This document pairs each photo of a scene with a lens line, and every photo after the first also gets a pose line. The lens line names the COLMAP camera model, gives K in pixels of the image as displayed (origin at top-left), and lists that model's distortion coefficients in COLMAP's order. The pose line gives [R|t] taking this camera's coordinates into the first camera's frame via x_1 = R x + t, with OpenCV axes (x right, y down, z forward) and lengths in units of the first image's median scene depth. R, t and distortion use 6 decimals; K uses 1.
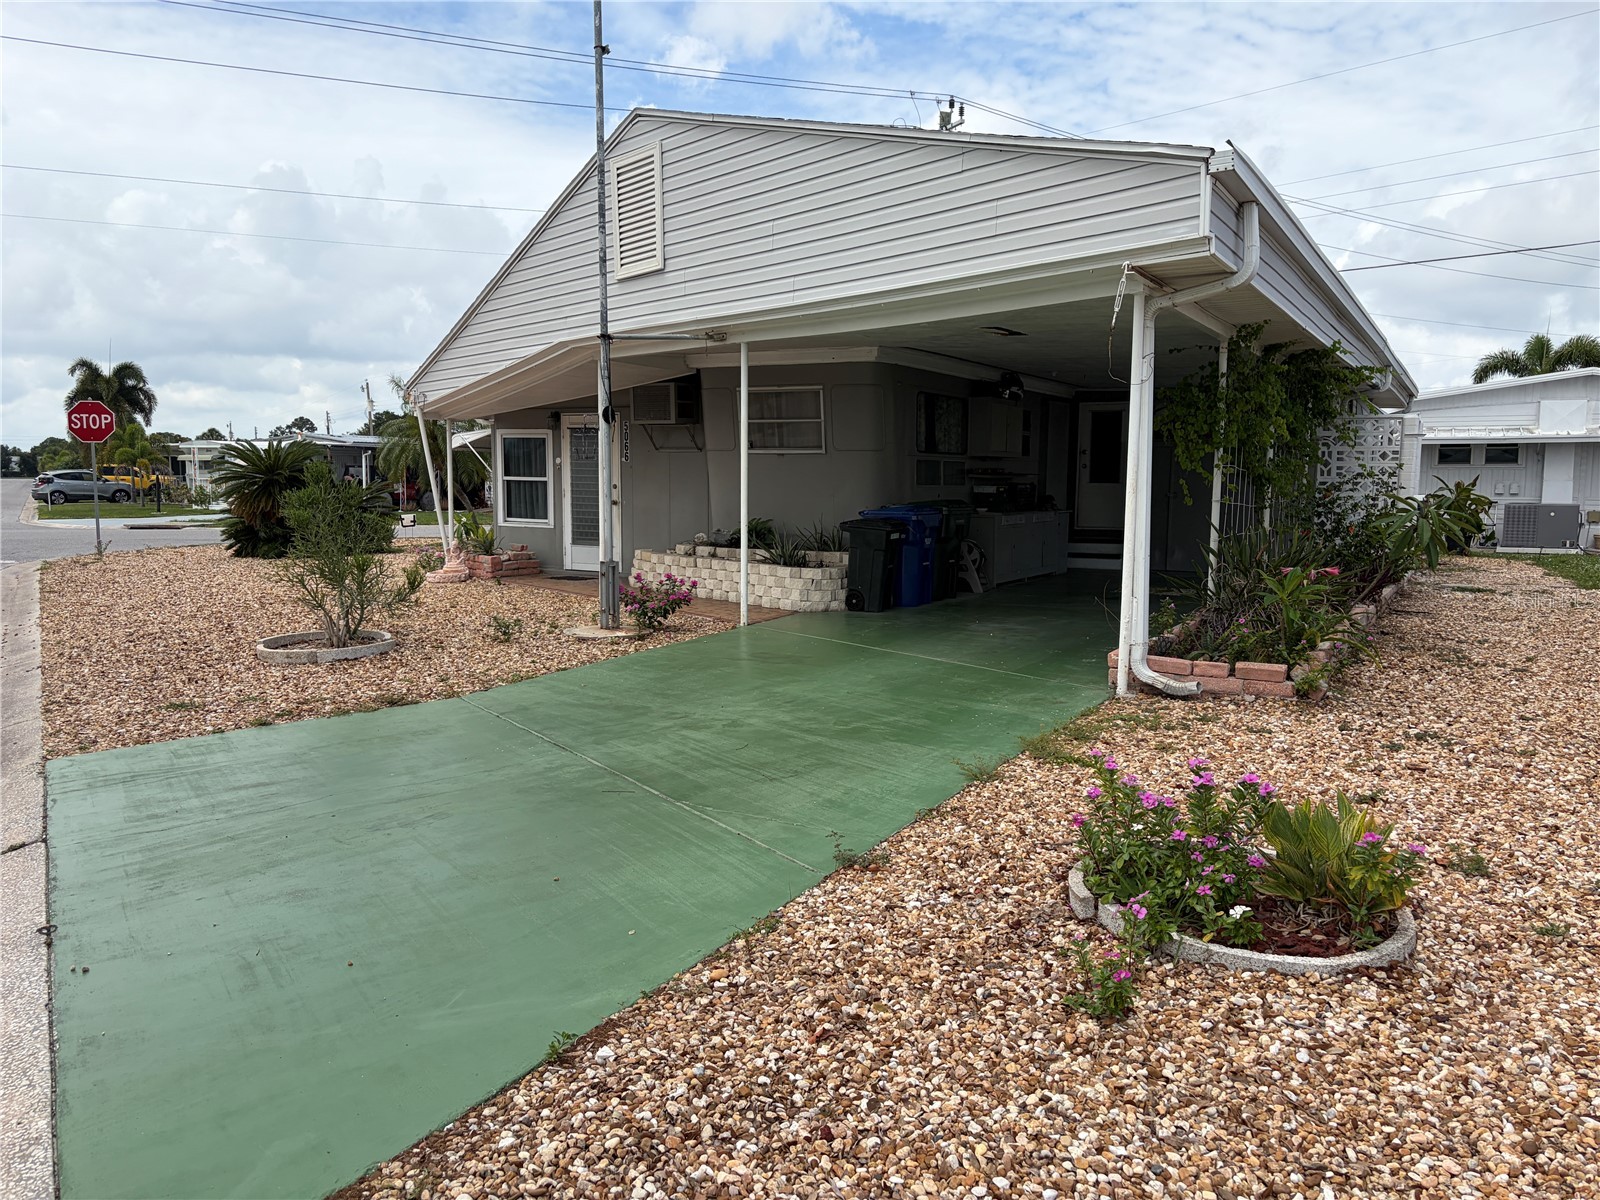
lens RADIAL K [[1248.3, 0, 800.0], [0, 1248.3, 600.0], [0, 0, 1]] dist [-0.000519, 0.043653]
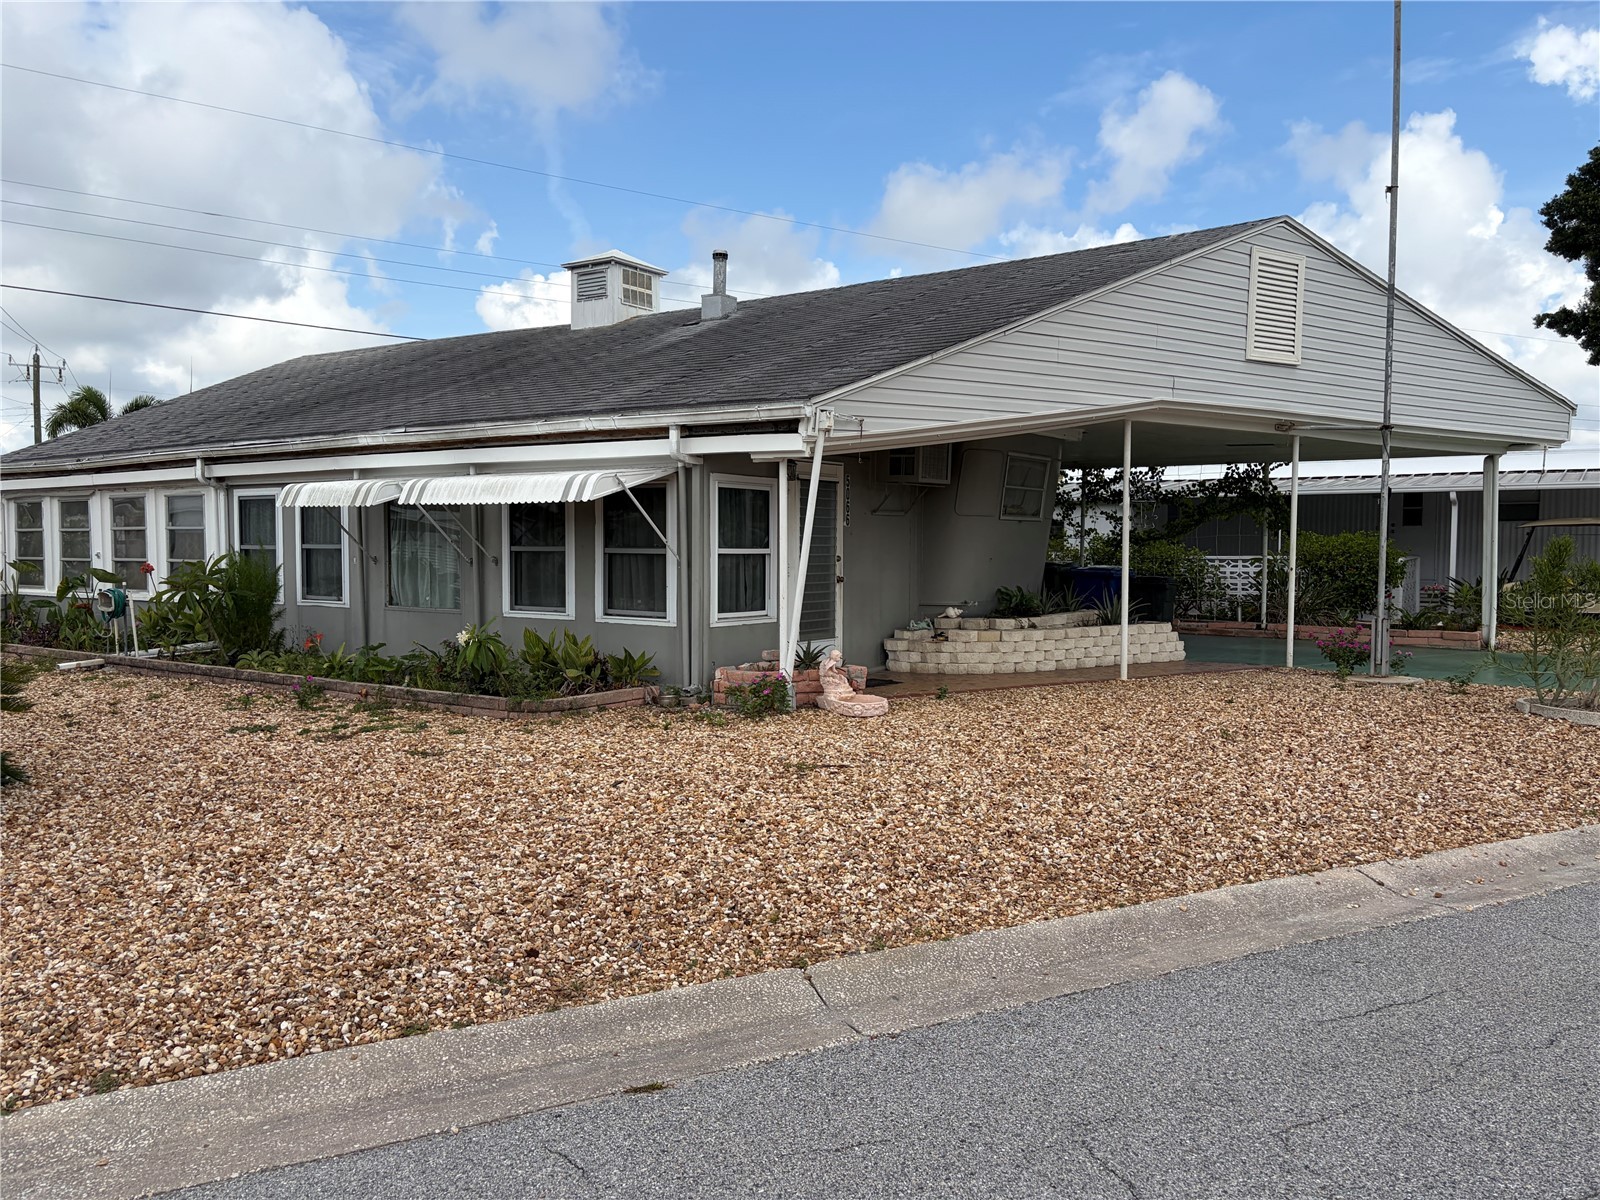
lens RADIAL K [[1236.8, 0, 796.7], [0, 1236.8, 566.9], [0, 0, 1]] dist [-0.000180, 0.001930]
pose [[0.072061, -0.030933, 0.996920, -1.360704], [0.095700, 0.995122, 0.023959, -0.161210], [-0.992798, 0.093678, 0.074670, 1.475312]]
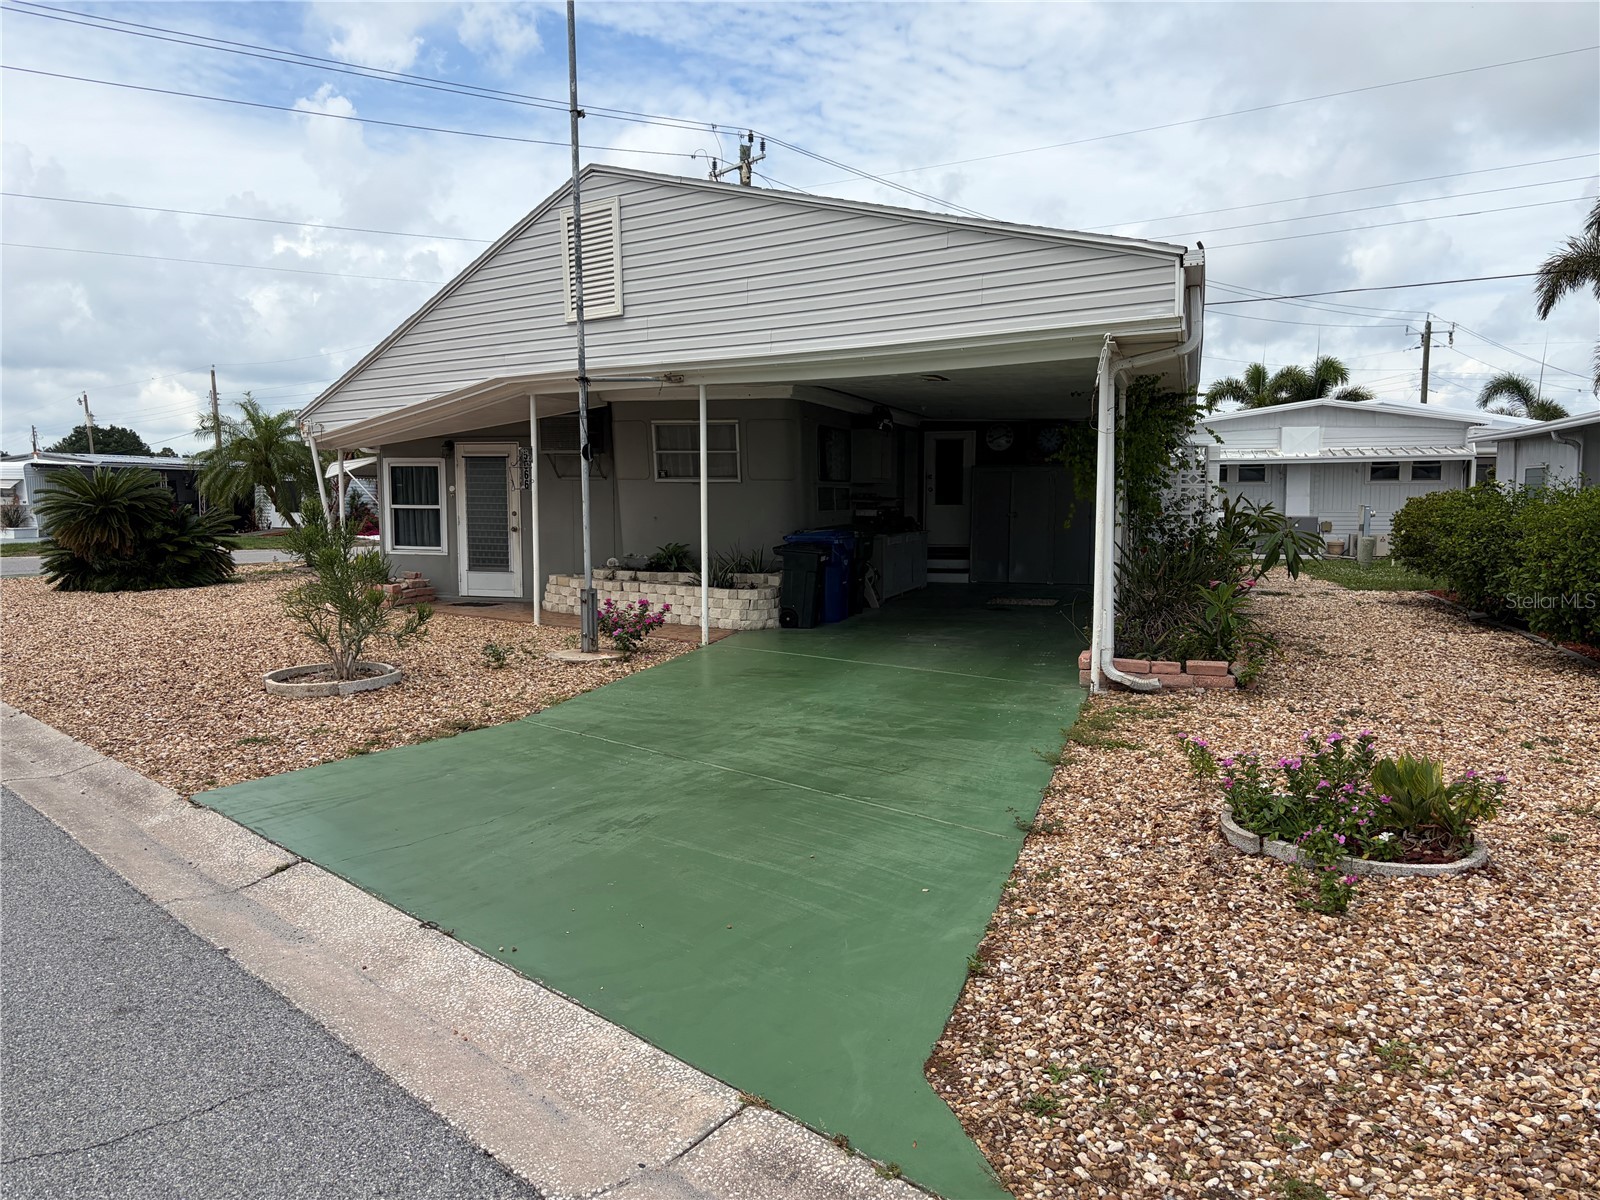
lens RADIAL K [[1250.5, 0, 800.0], [0, 1250.5, 600.0], [0, 0, 1]] dist [0.013011, 0.003950]
pose [[0.978627, -0.026359, 0.203947, -0.197890], [0.028516, 0.999564, -0.007647, -0.008181], [-0.203657, 0.013299, 0.978952, -0.085863]]
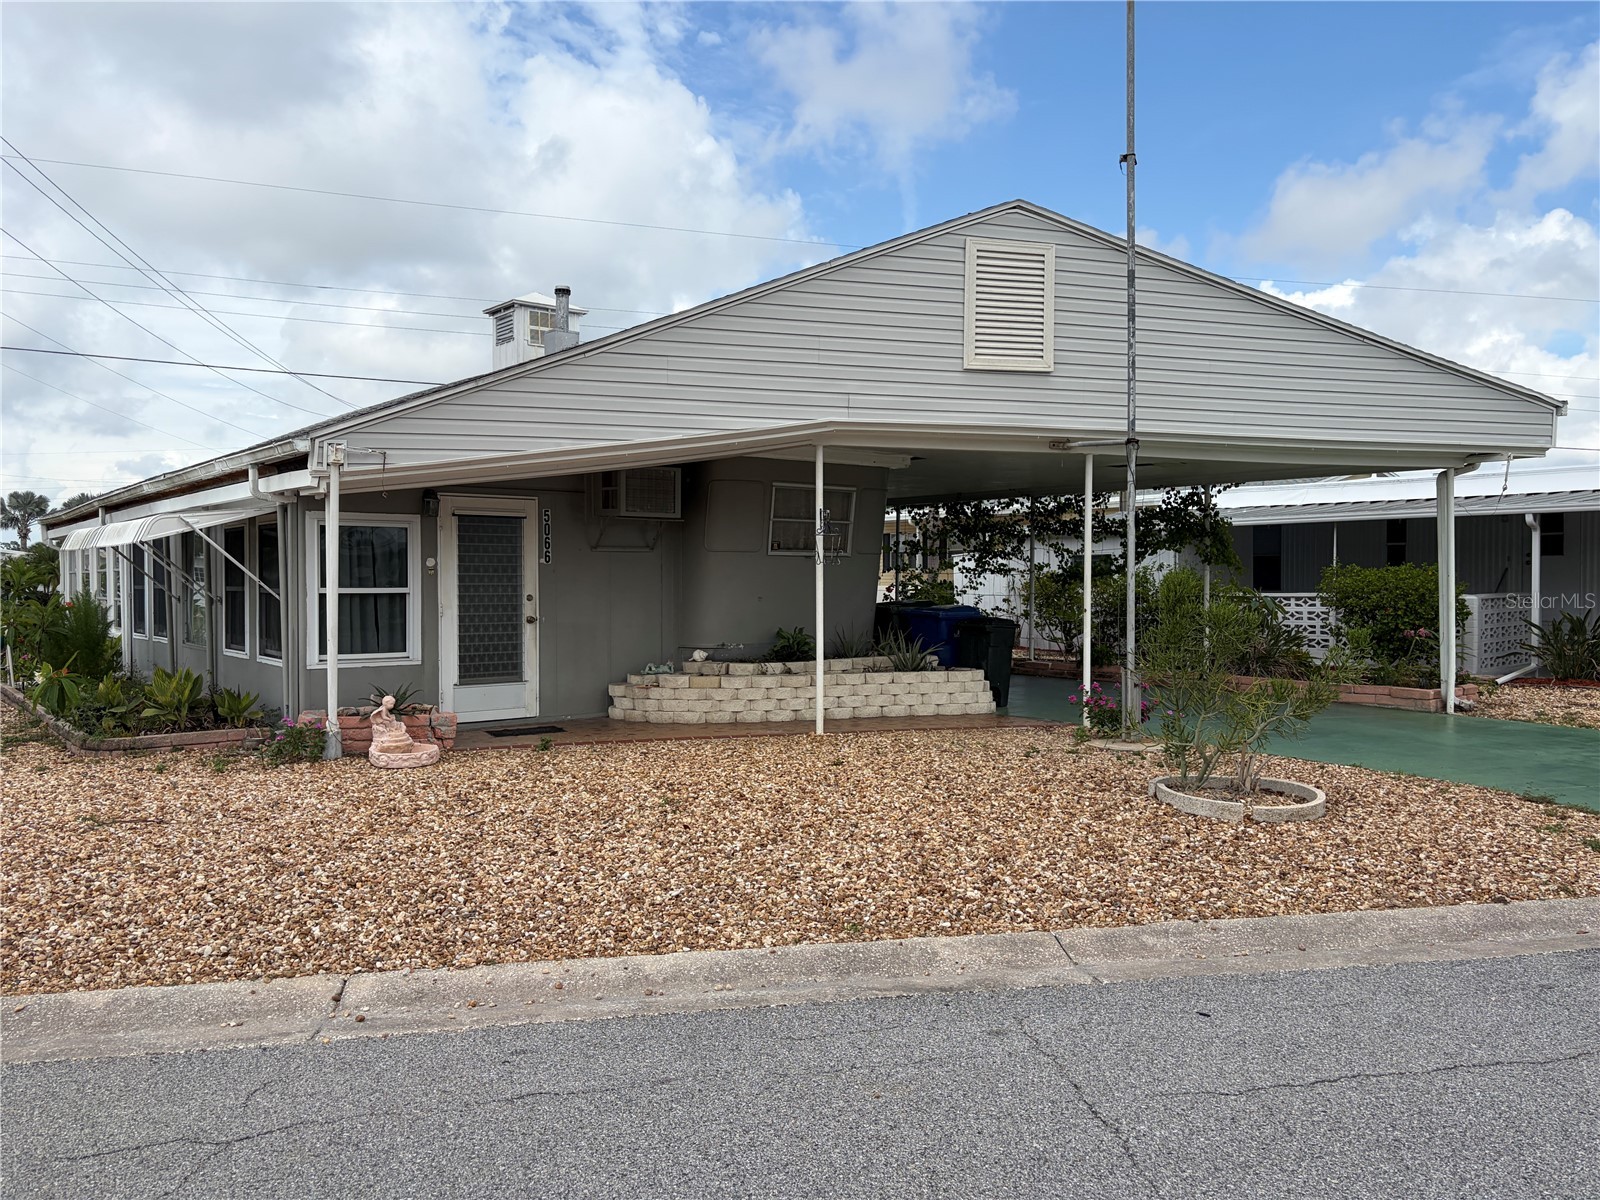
lens RADIAL K [[1250.5, 0, 800.0], [0, 1250.5, 600.0], [0, 0, 1]] dist [0.013011, 0.003950]
pose [[0.370641, -0.029417, 0.928310, -1.167732], [0.097095, 0.995249, -0.007228, -0.105485], [-0.923687, 0.092813, 0.371736, 0.886683]]
